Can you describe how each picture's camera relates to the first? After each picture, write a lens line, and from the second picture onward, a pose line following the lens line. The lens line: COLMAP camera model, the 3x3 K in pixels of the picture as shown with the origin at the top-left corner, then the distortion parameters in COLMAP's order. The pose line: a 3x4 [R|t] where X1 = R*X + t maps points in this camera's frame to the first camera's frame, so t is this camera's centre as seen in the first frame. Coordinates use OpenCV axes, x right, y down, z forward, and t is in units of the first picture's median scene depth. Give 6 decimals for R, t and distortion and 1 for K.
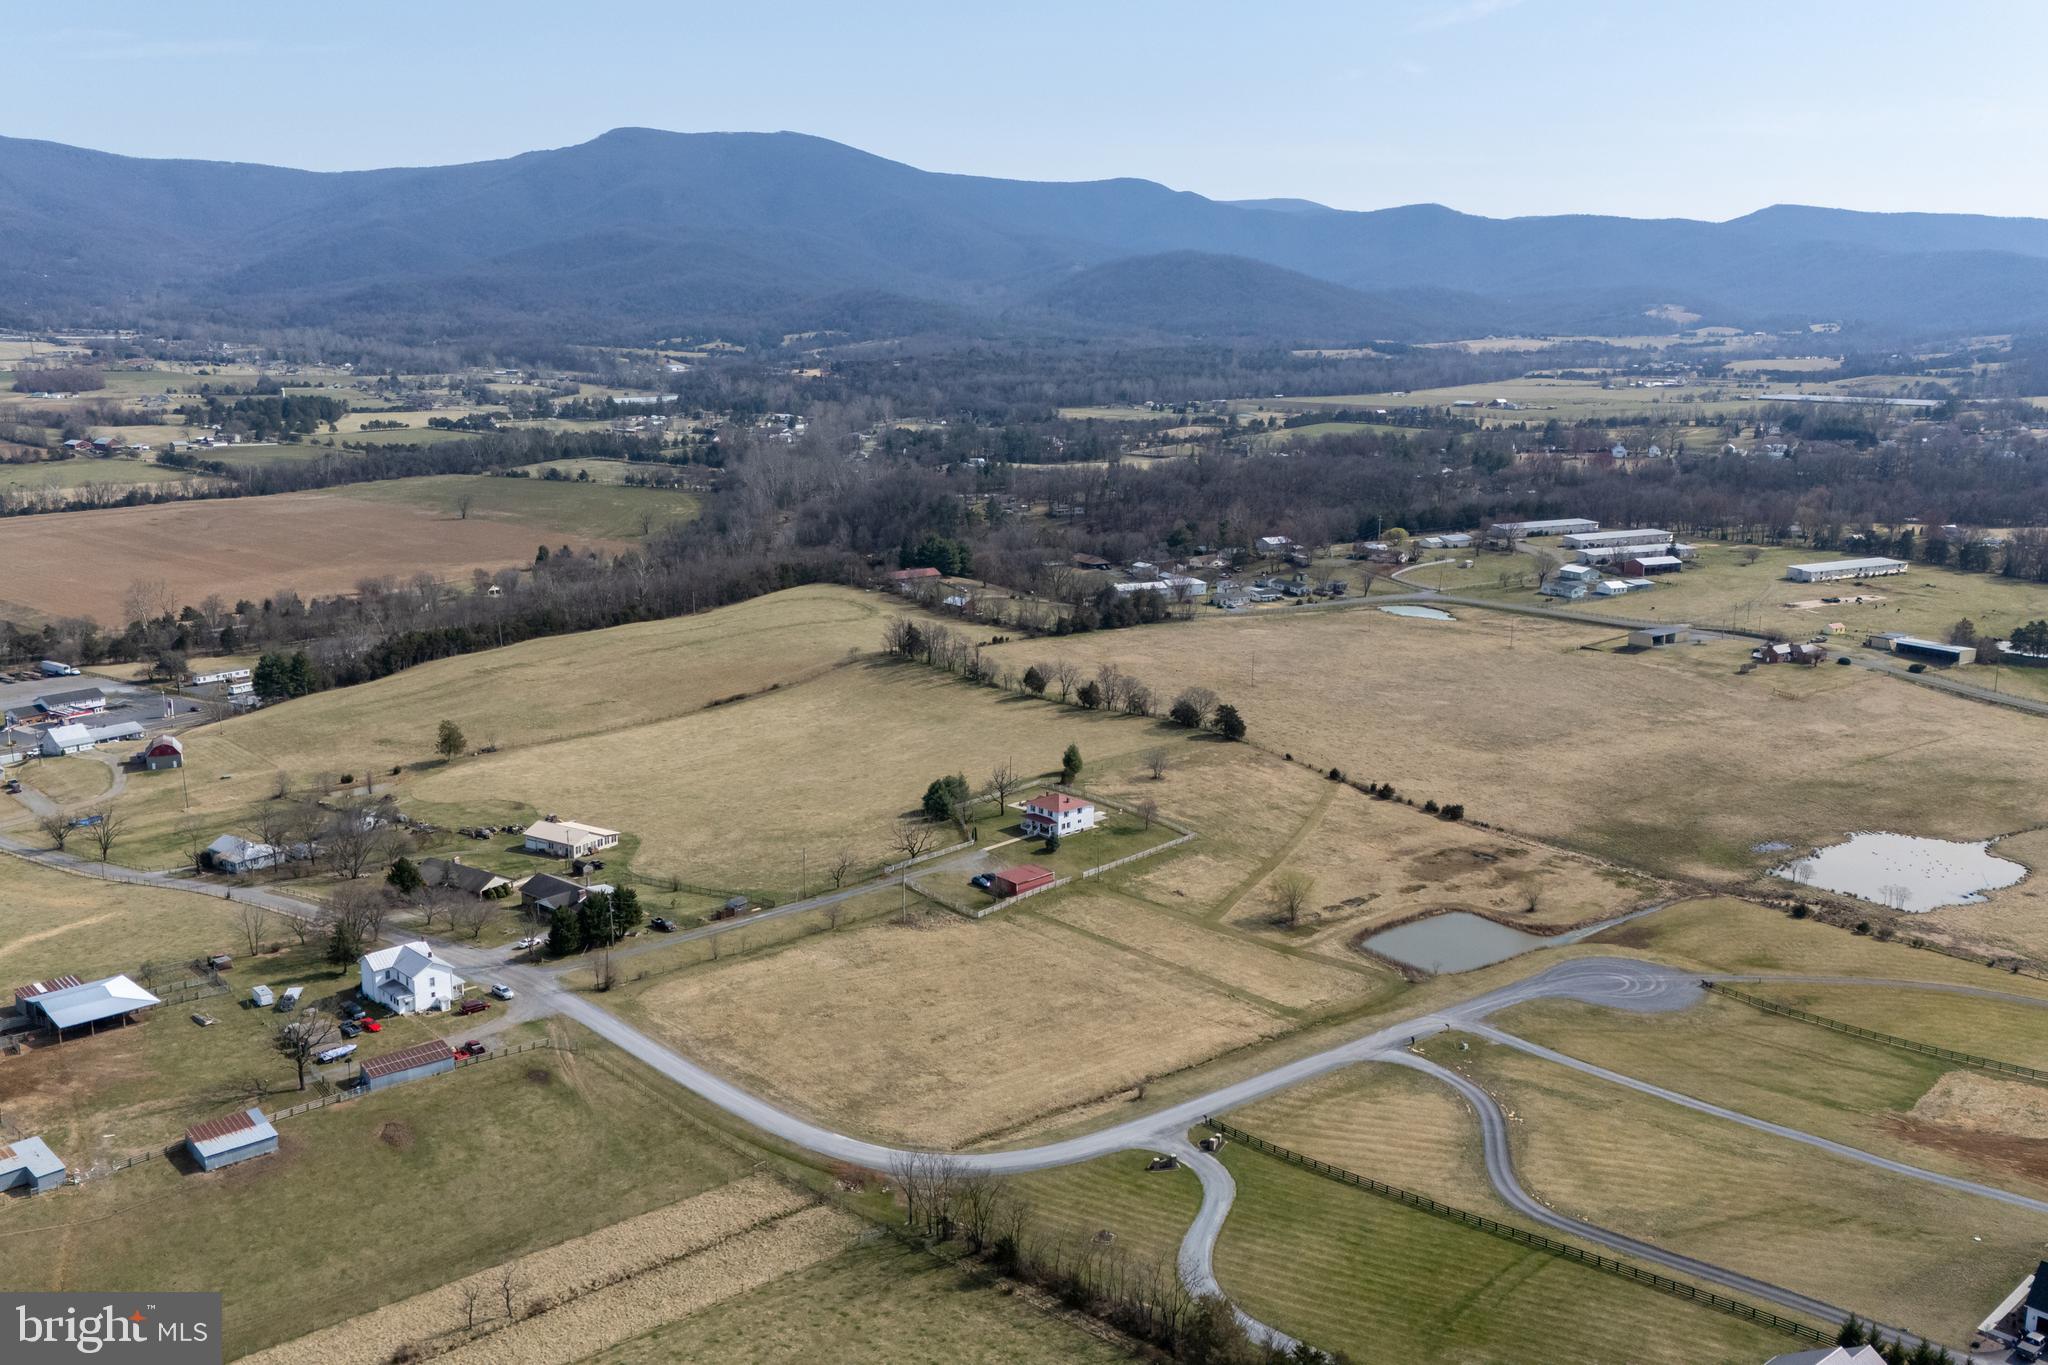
lens RADIAL K [[1769.1, 0, 1025.8], [0, 1769.1, 666.5], [0, 0, 1]] dist [0.110066, -0.151685]
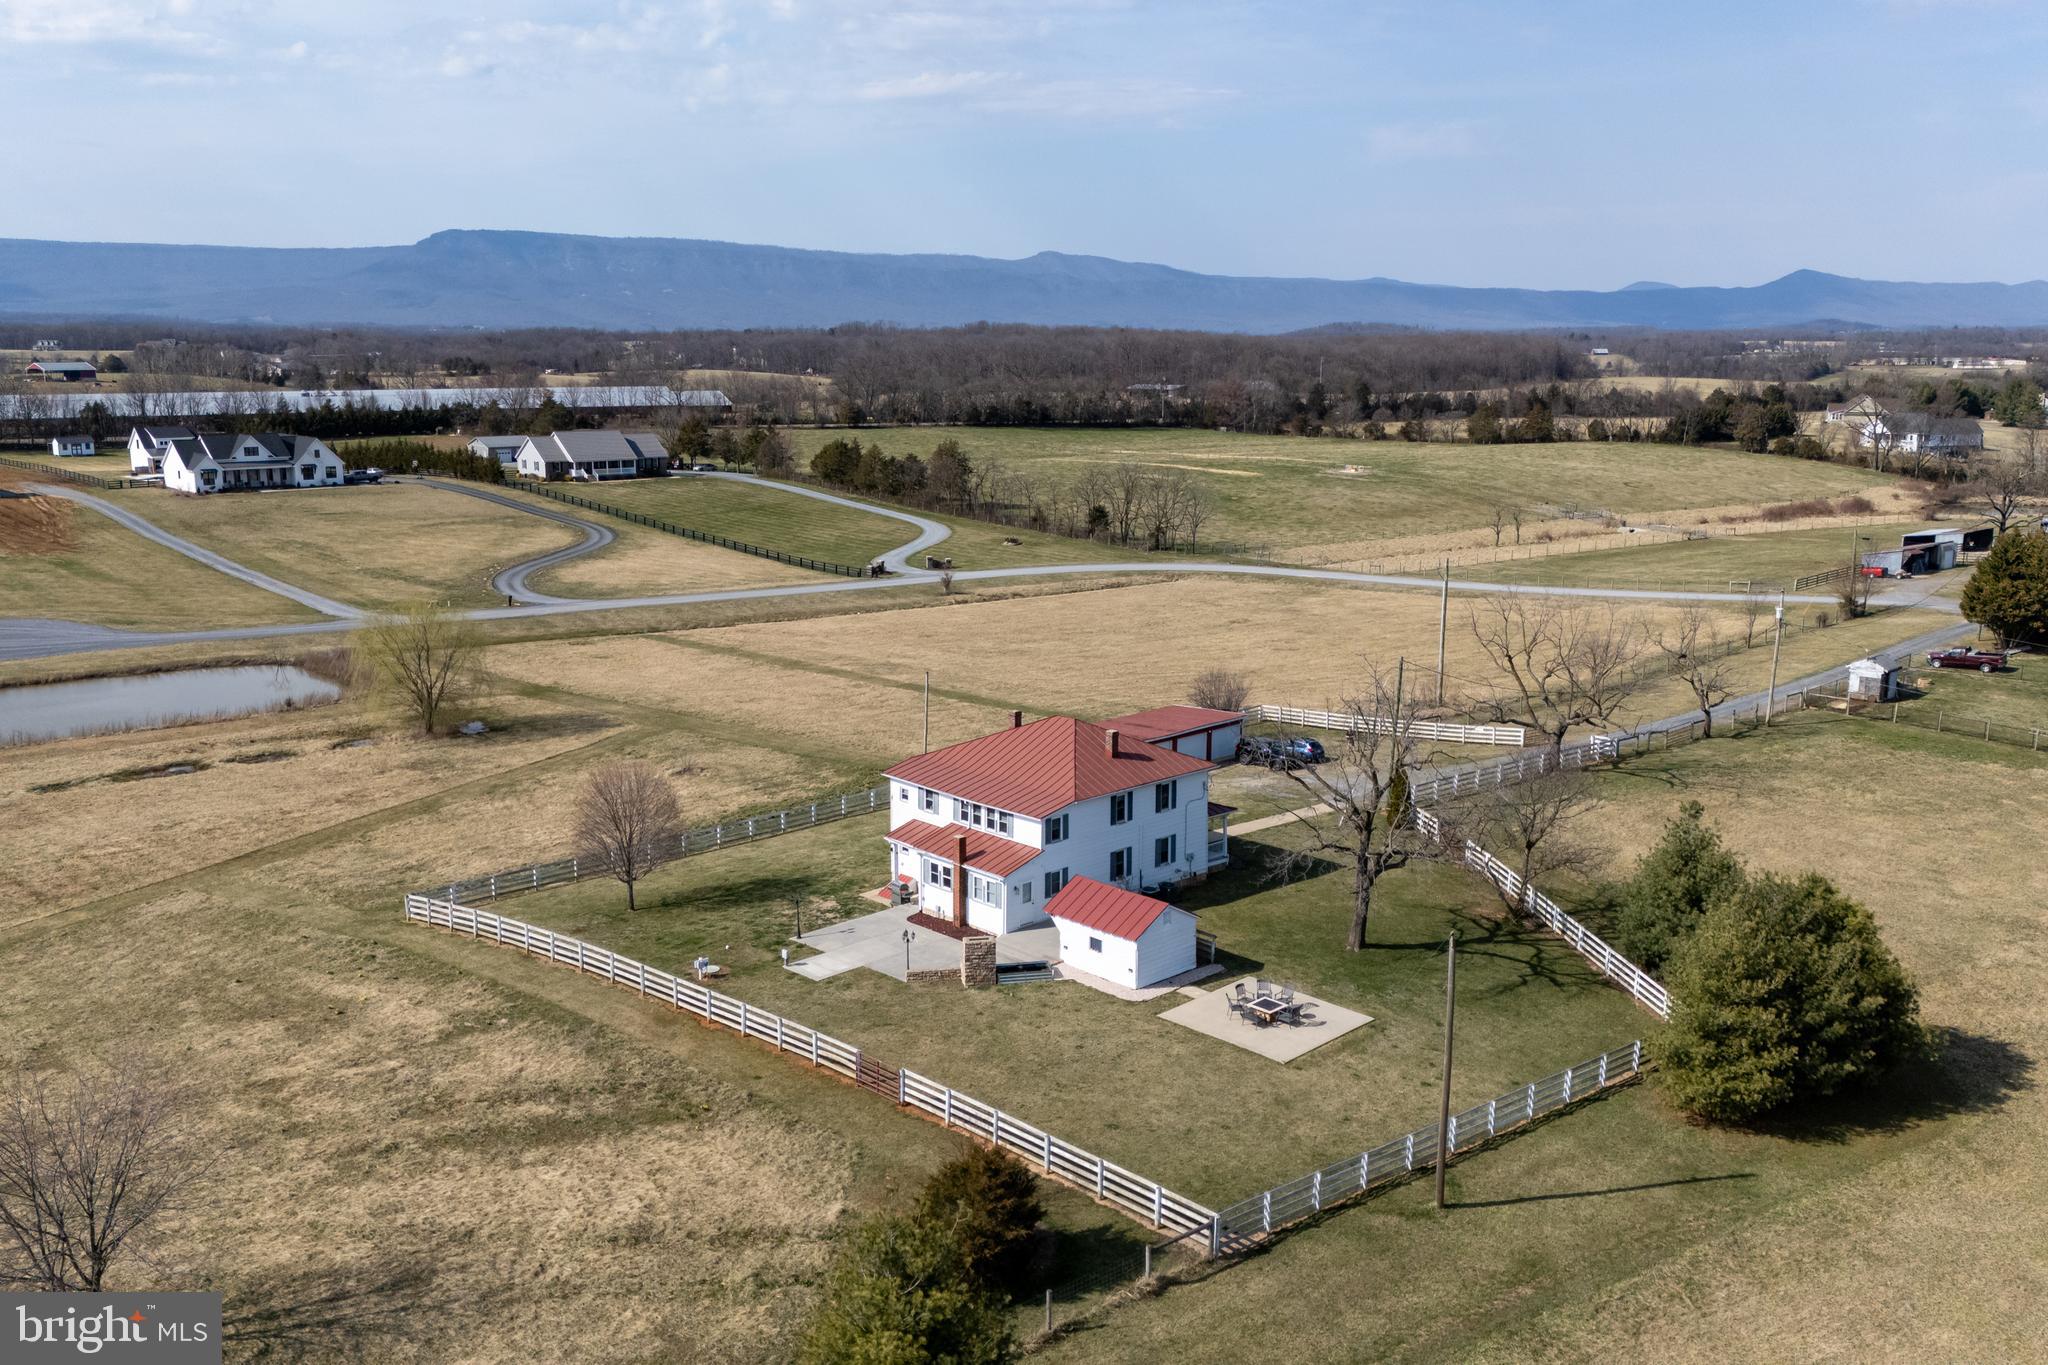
lens RADIAL K [[1769.1, 0, 1022.5], [0, 1769.1, 675.2], [0, 0, 1]] dist [0.110066, -0.151685]
pose [[-0.999889, -0.014005, -0.005001, 0.024283], [-0.014850, 0.922287, 0.386220, -0.014799], [-0.000797, 0.386251, -0.922393, 1.202368]]
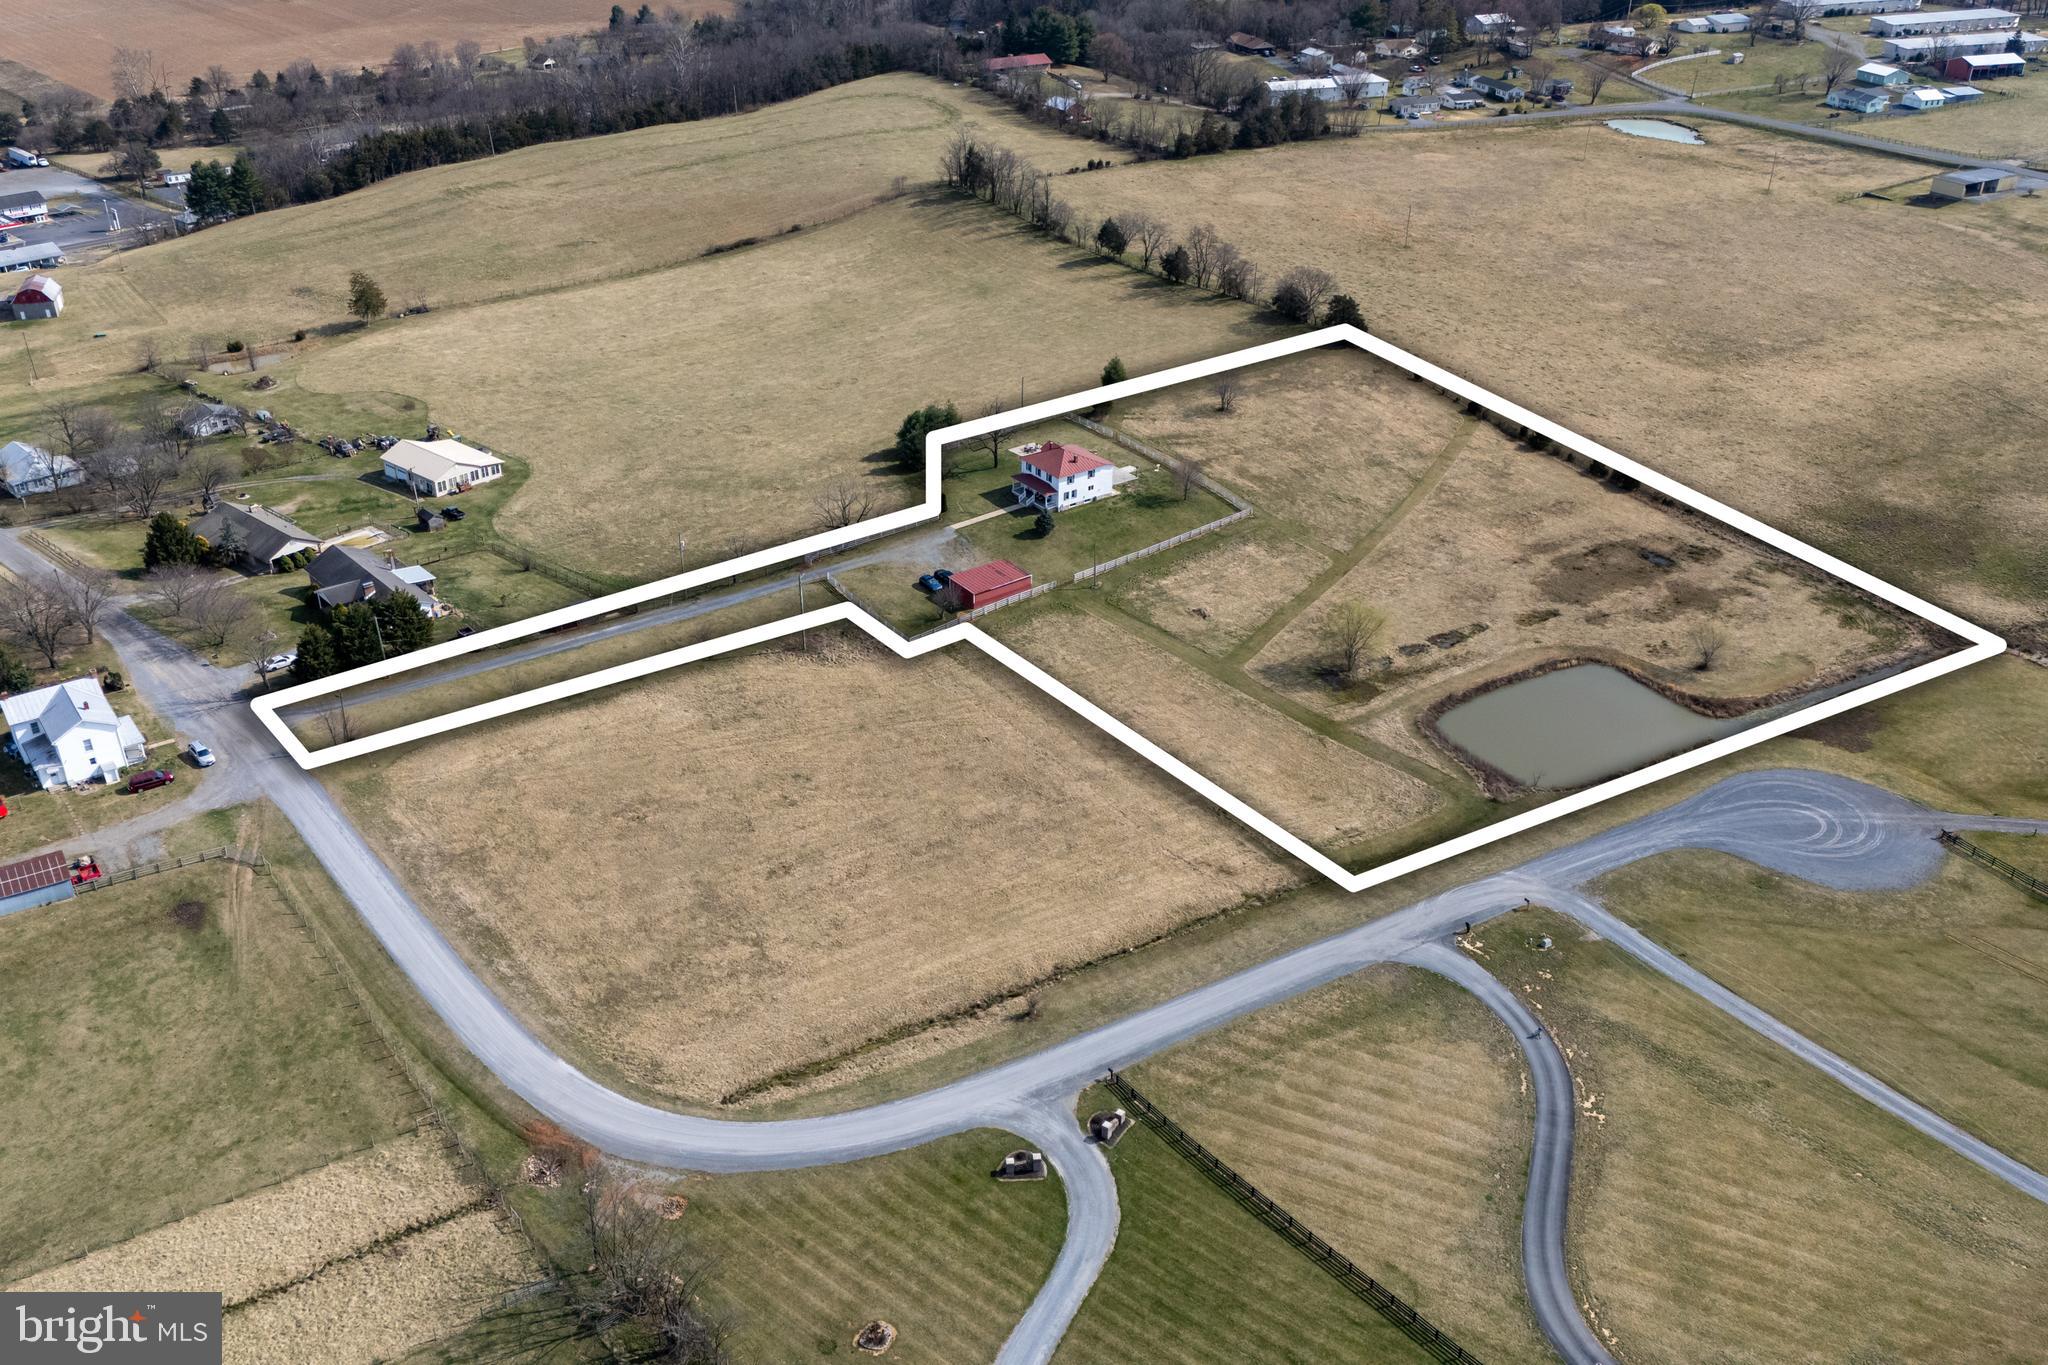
lens RADIAL K [[1769.1, 0, 1025.0], [0, 1769.1, 680.9], [0, 0, 1]] dist [0.110066, -0.151685]
pose [[0.991890, 0.060999, -0.111502, 0.090454], [-0.024673, 0.953026, 0.301883, -0.057040], [0.124678, -0.296684, 0.946802, 0.279056]]
